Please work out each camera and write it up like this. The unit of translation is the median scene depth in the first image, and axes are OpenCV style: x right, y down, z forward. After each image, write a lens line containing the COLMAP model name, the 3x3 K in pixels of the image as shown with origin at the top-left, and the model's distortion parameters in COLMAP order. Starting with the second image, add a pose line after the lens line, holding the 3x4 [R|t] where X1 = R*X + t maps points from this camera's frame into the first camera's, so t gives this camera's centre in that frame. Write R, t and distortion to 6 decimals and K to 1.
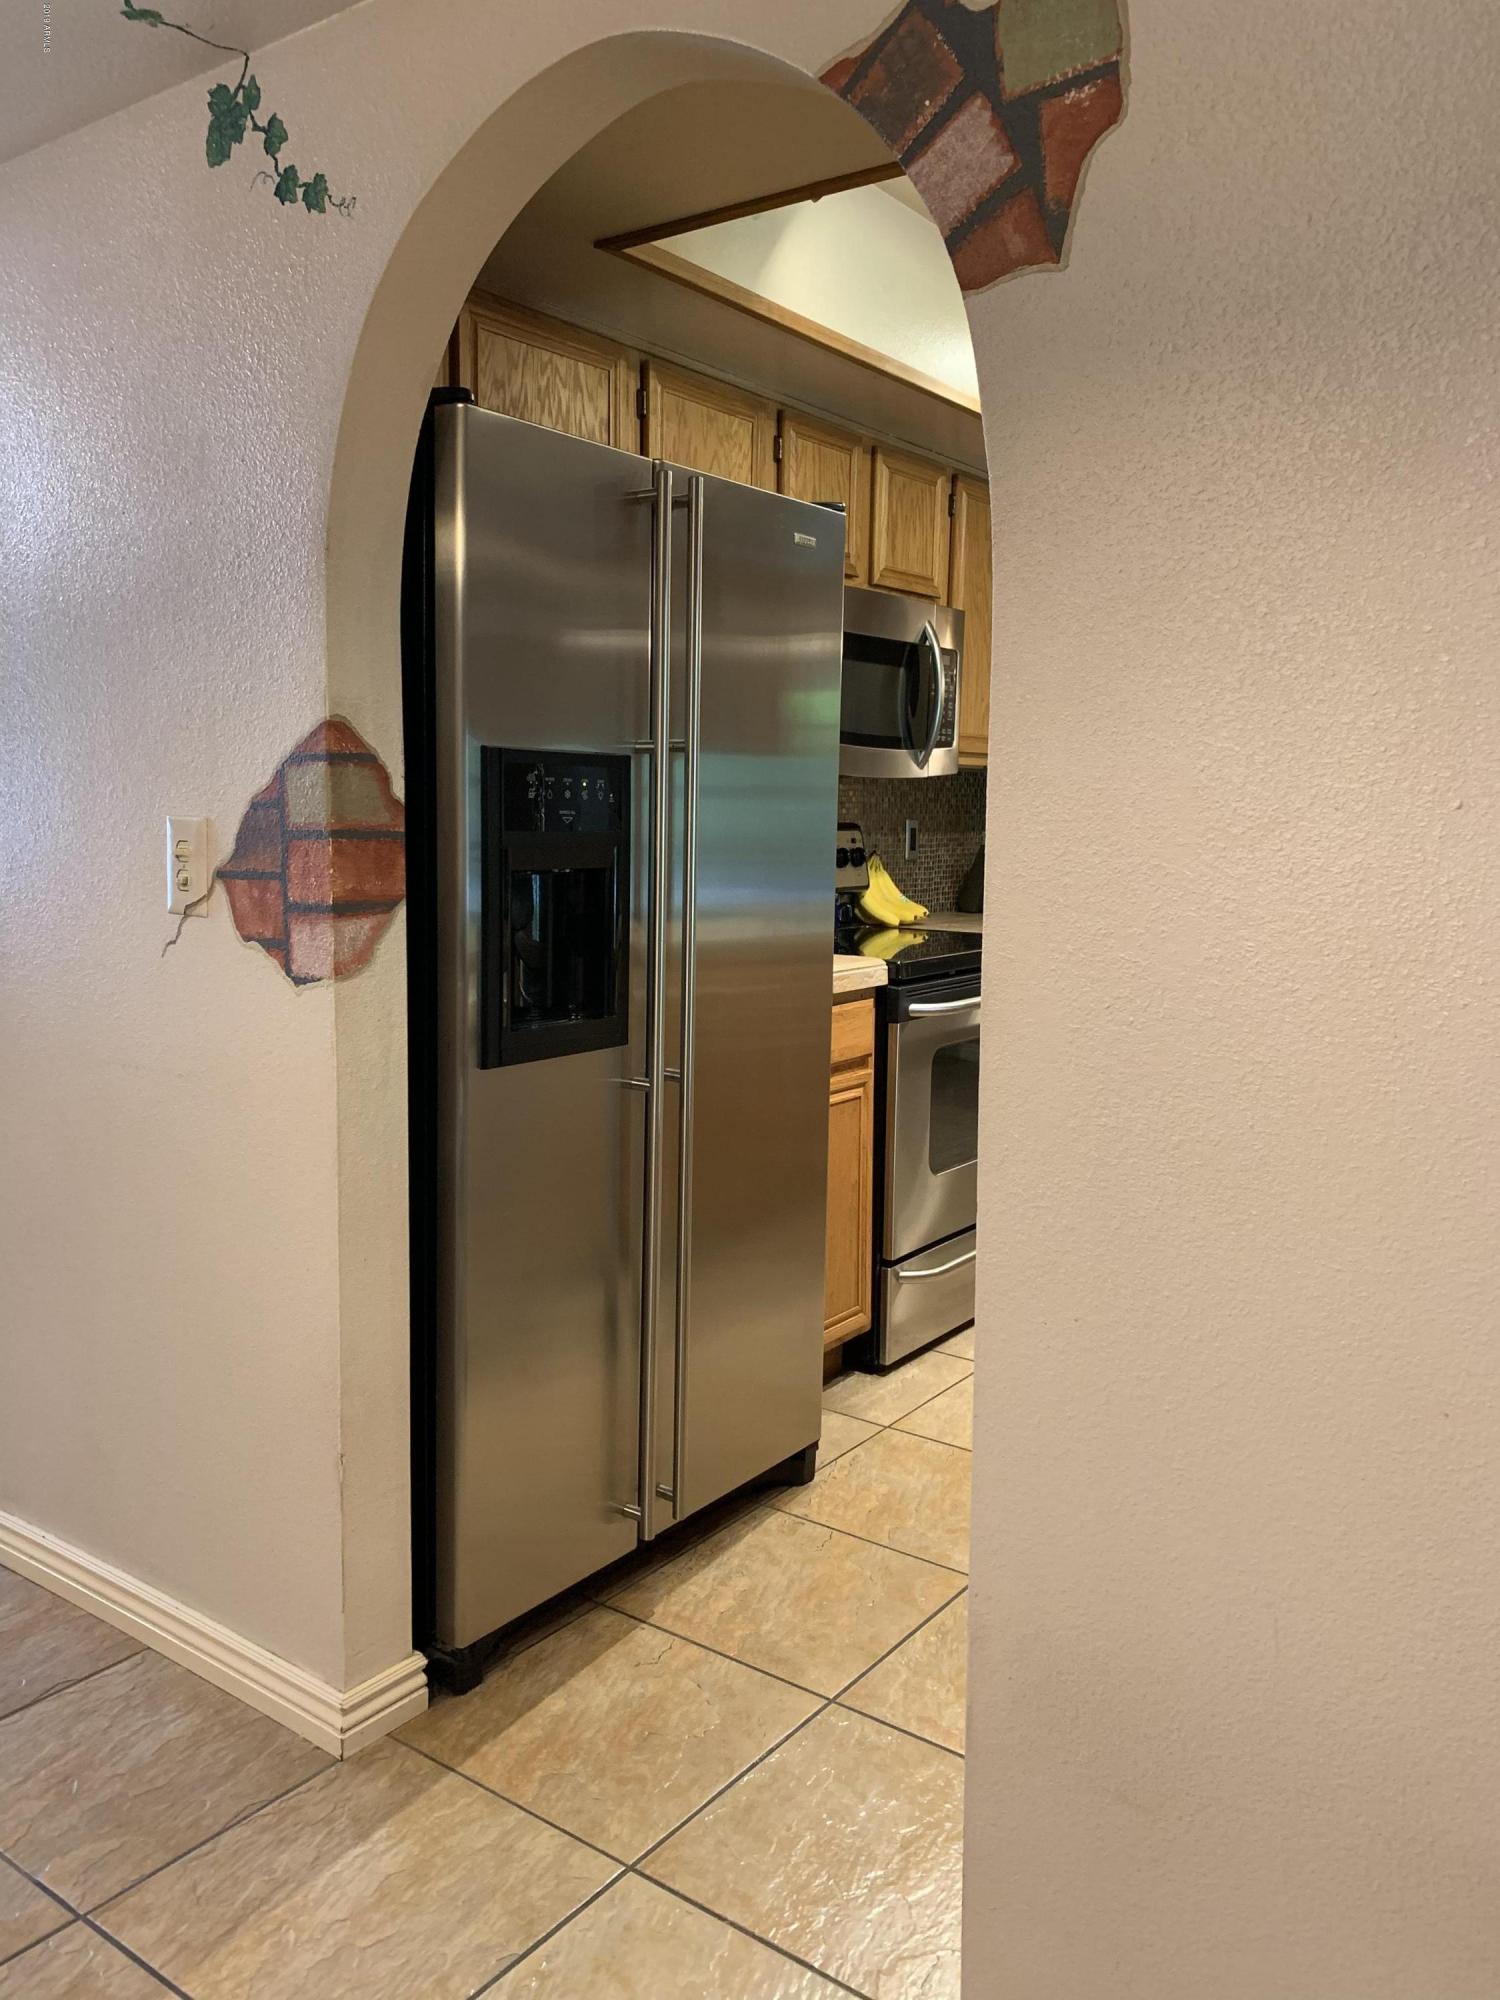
lens RADIAL K [[1542.9, 0, 745.2], [0, 1542.9, 977.4], [0, 0, 1]] dist [0.012668, 0.000264]
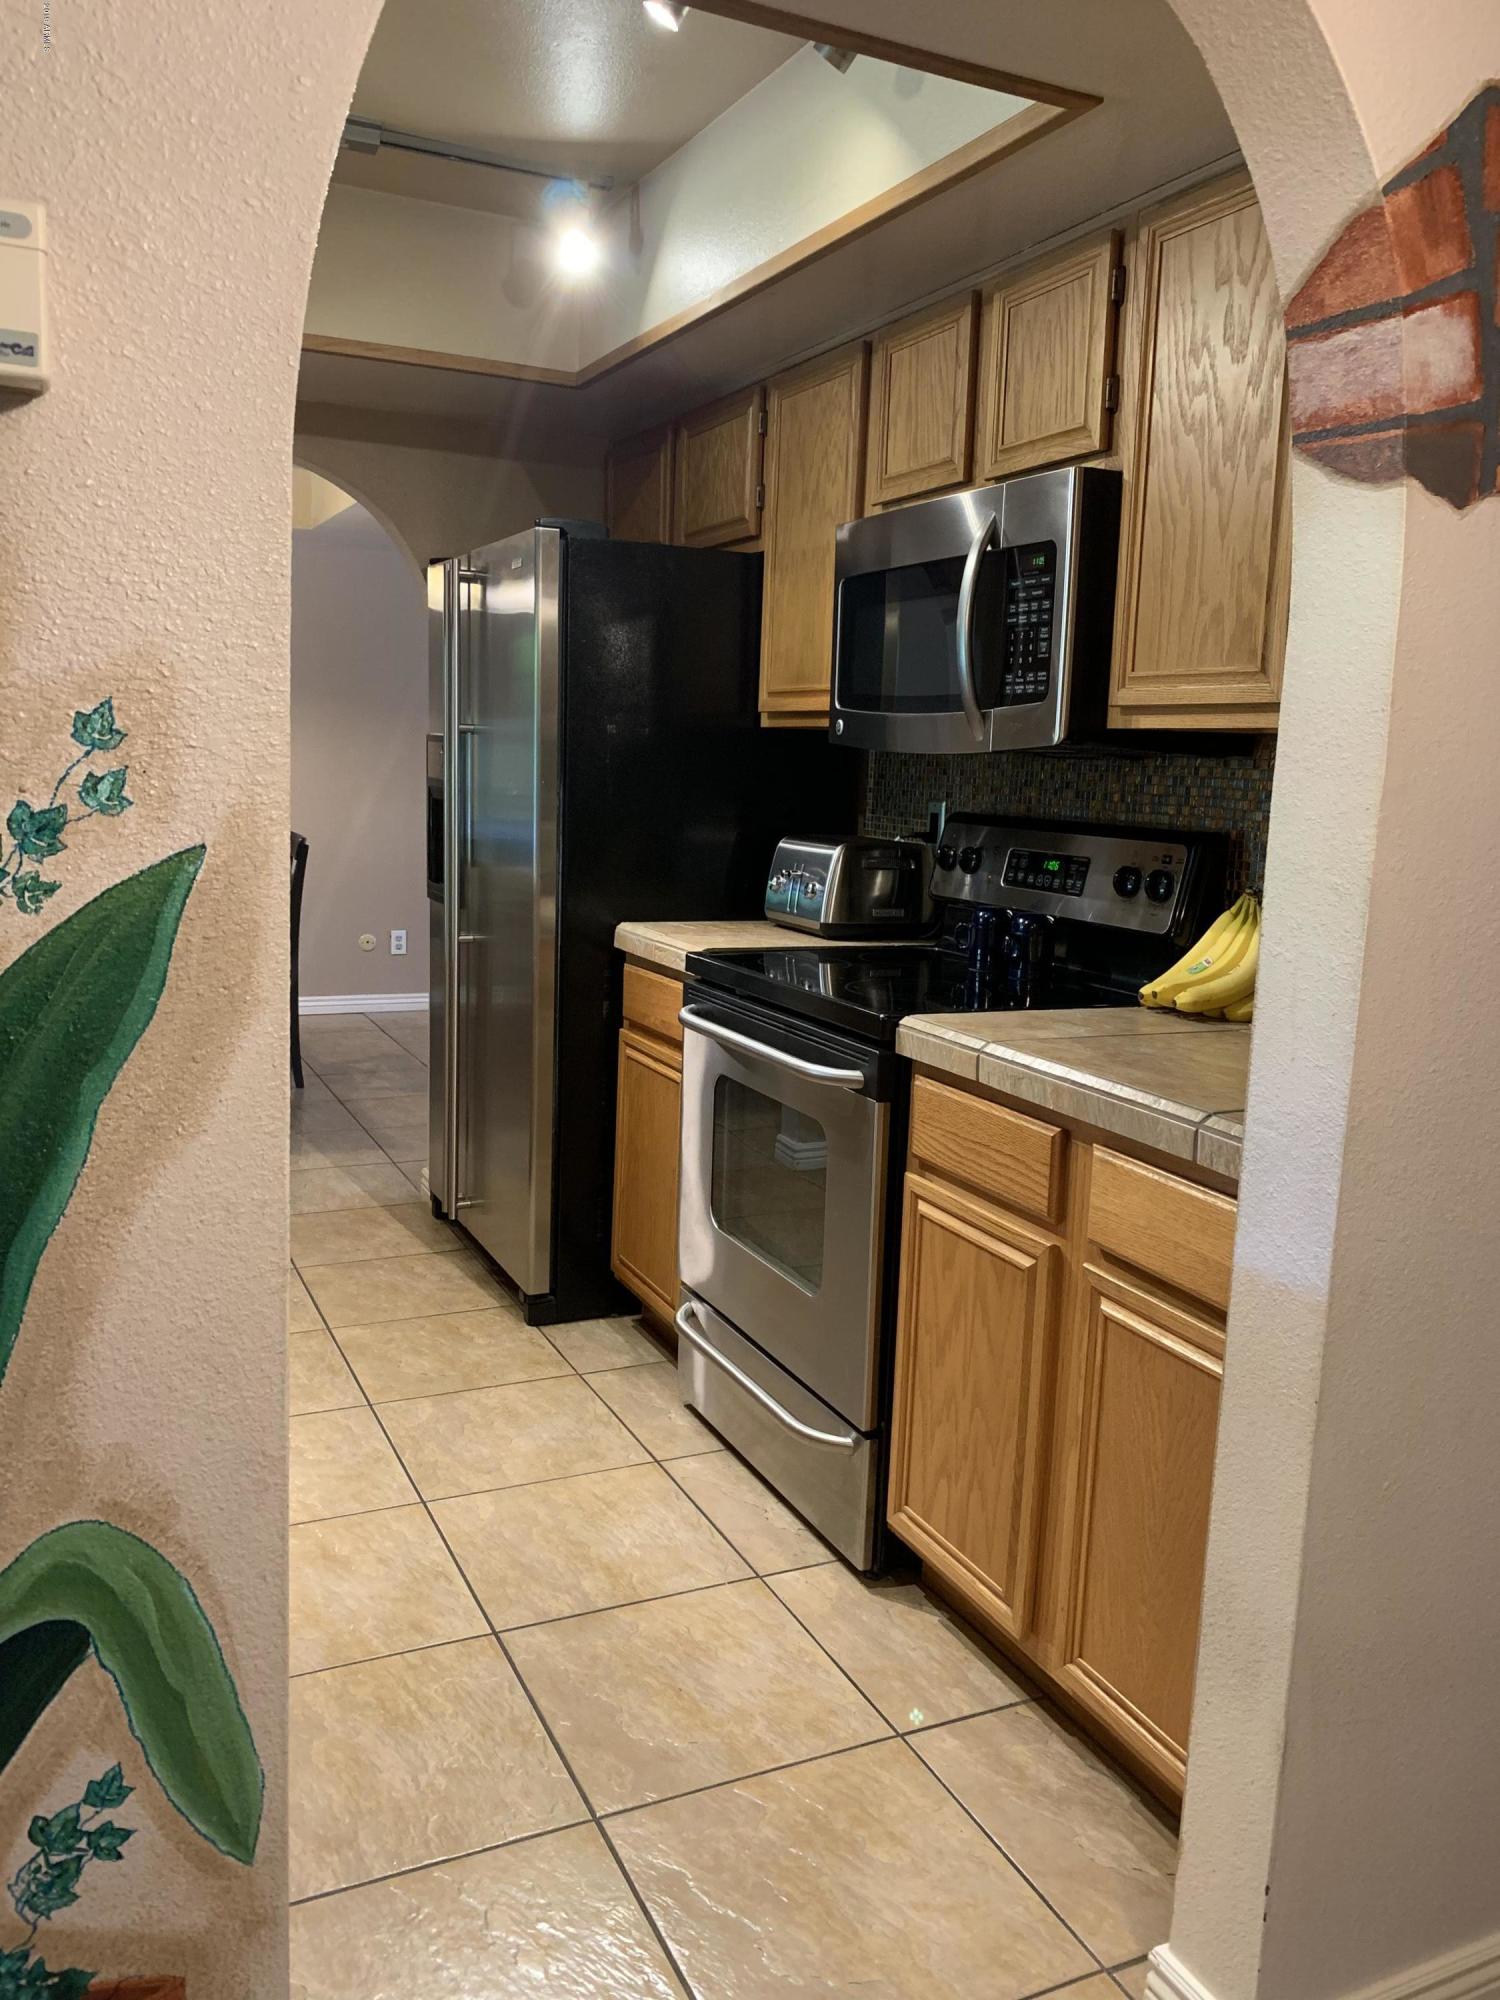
lens RADIAL K [[1542.9, 0, 745.2], [0, 1542.9, 977.4], [0, 0, 1]] dist [0.012668, 0.000264]
pose [[-0.473475, 0.093183, -0.875864, 1.473294], [-0.145519, 0.972448, 0.182123, -0.276579], [0.868703, 0.213685, -0.446870, 2.399737]]
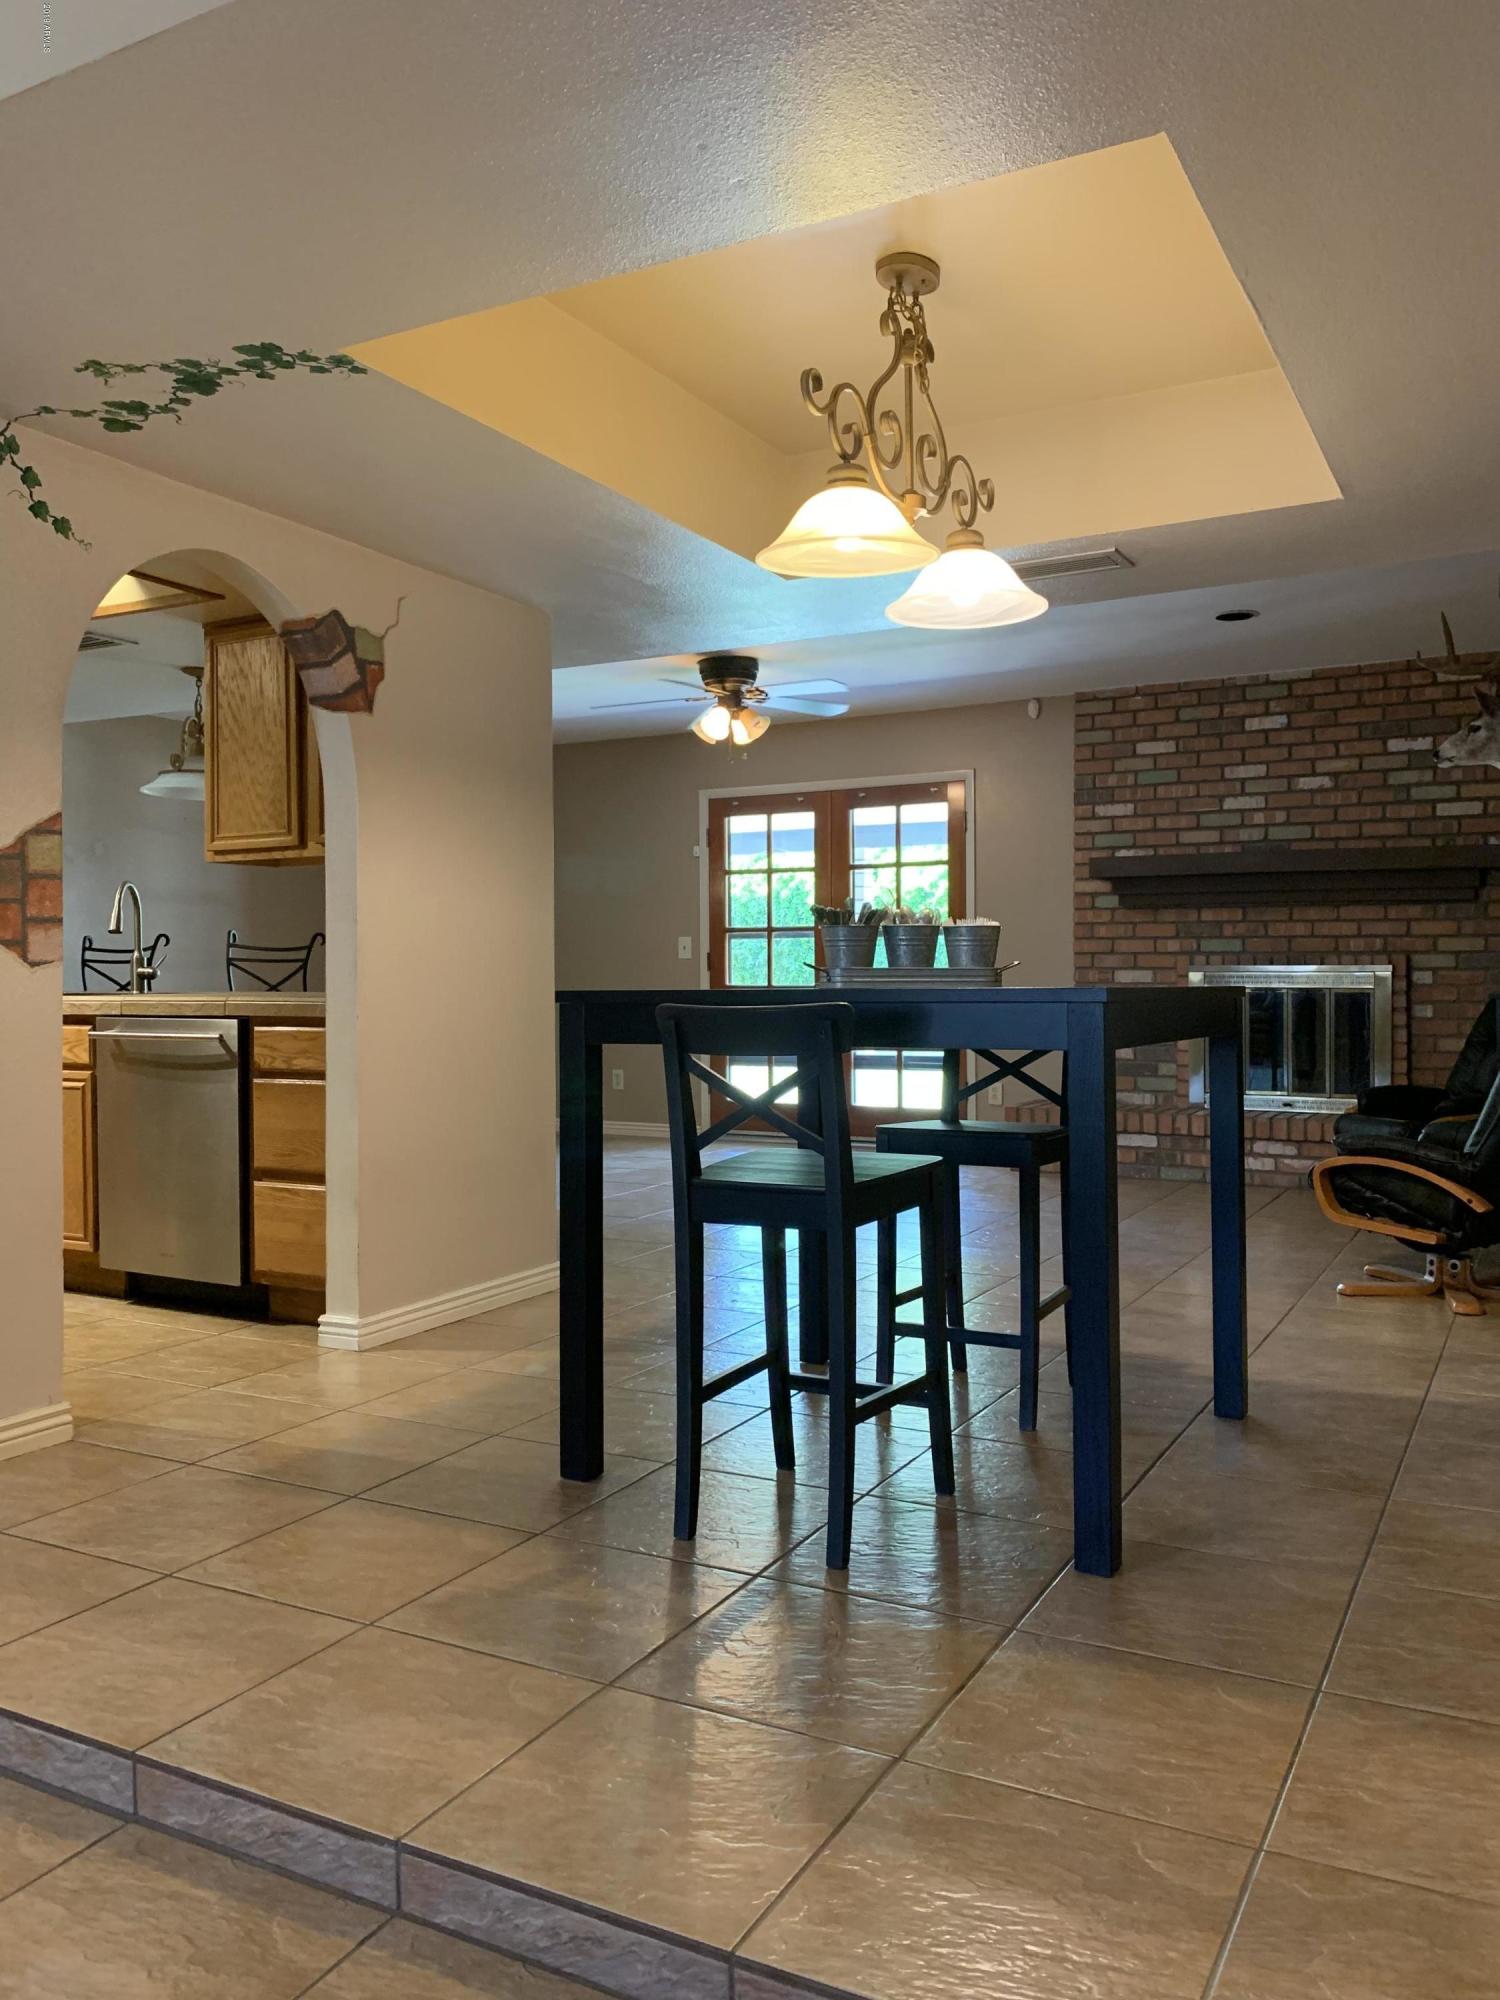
lens RADIAL K [[1523.6, 0, 750.0], [0, 1523.6, 1000.0], [0, 0, 1]] dist [0.034020, -0.002889]
pose [[-0.140429, -0.023426, 0.989814, -2.022120], [0.116483, 0.992386, 0.040013, 0.063427], [-0.983215, 0.120916, -0.136631, 0.478633]]
